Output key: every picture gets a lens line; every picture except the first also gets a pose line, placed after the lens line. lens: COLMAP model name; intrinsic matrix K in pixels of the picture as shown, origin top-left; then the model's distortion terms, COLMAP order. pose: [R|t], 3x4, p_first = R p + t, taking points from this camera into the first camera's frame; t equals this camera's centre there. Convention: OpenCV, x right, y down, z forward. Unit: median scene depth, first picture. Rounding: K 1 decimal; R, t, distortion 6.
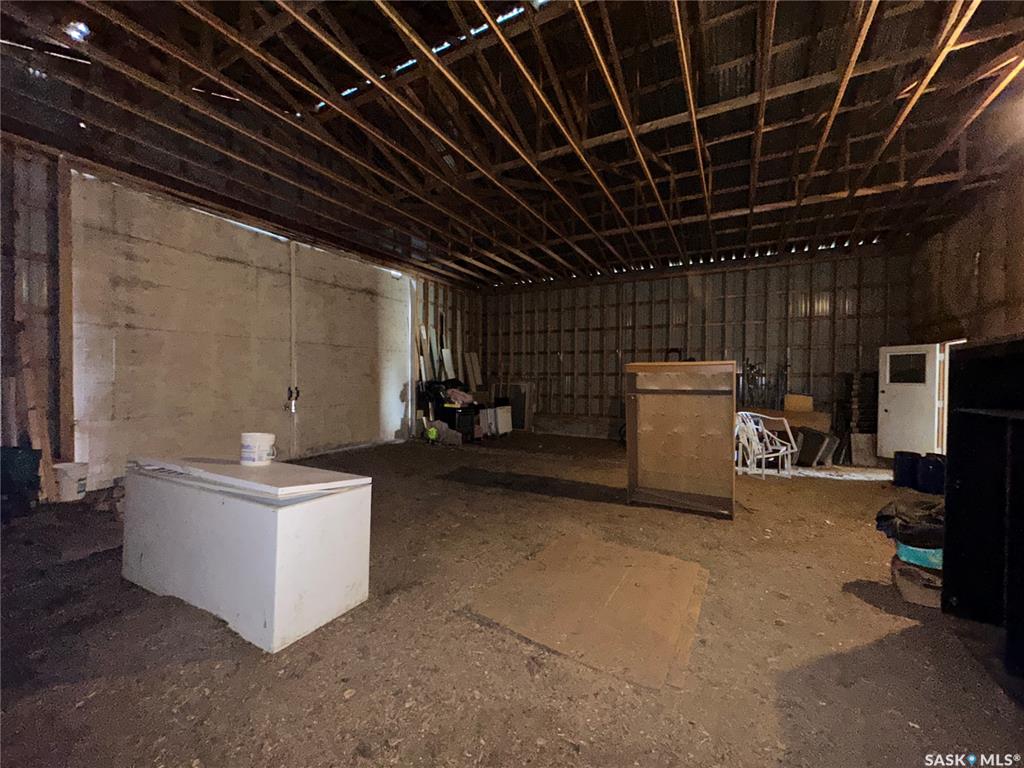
lens RADIAL K [[409.5, 0, 511.6], [0, 409.5, 383.9], [0, 0, 1]] dist [-0.003853, 0.000931]
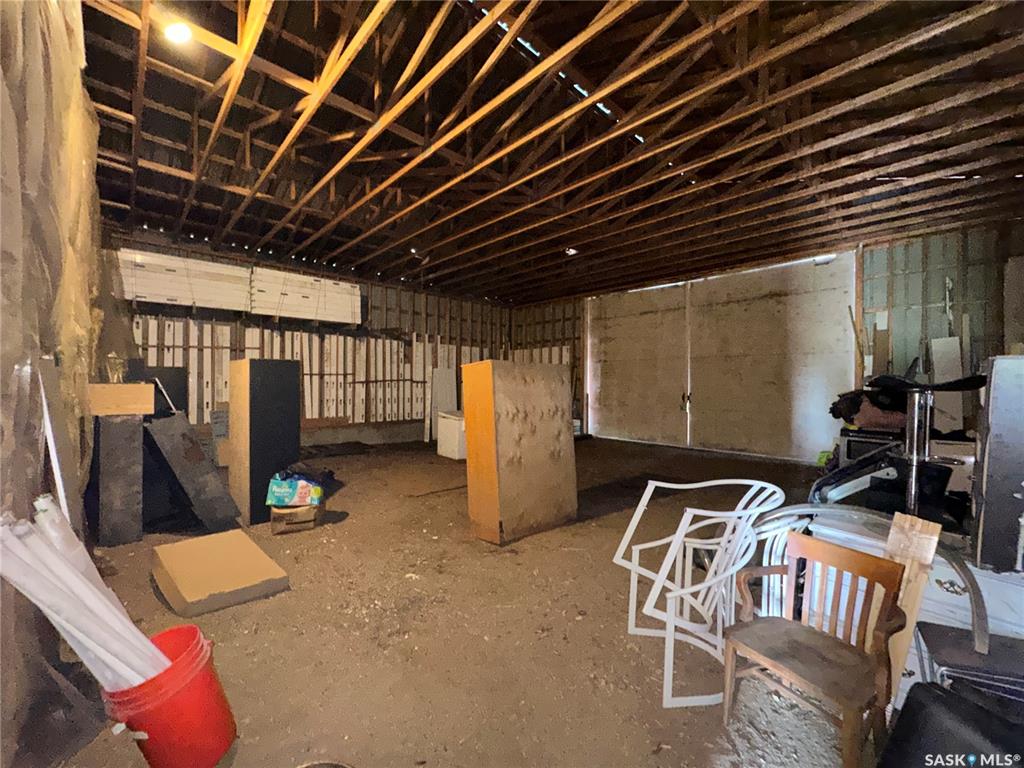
lens RADIAL K [[409.5, 0, 512.0], [0, 409.5, 388.6], [0, 0, 1]] dist [-0.003853, 0.000931]
pose [[-0.298961, 0.005826, -0.954247, 0.696449], [-0.016613, 0.999798, 0.011309, -0.008677], [0.954121, 0.019234, -0.298804, 0.672805]]
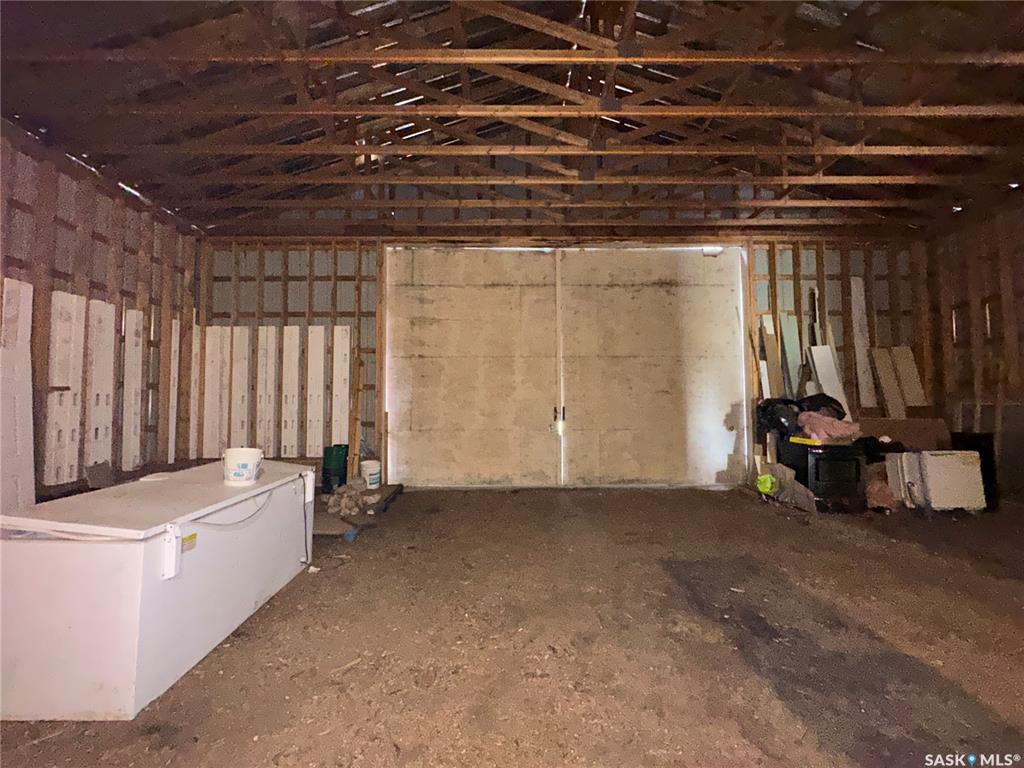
lens RADIAL K [[409.5, 0, 510.6], [0, 409.5, 385.0], [0, 0, 1]] dist [-0.003853, 0.000931]
pose [[0.484402, -0.044470, -0.873714, 0.163537], [-0.003547, 0.998599, -0.052793, 0.006275], [0.874838, 0.028672, 0.483566, 0.364701]]
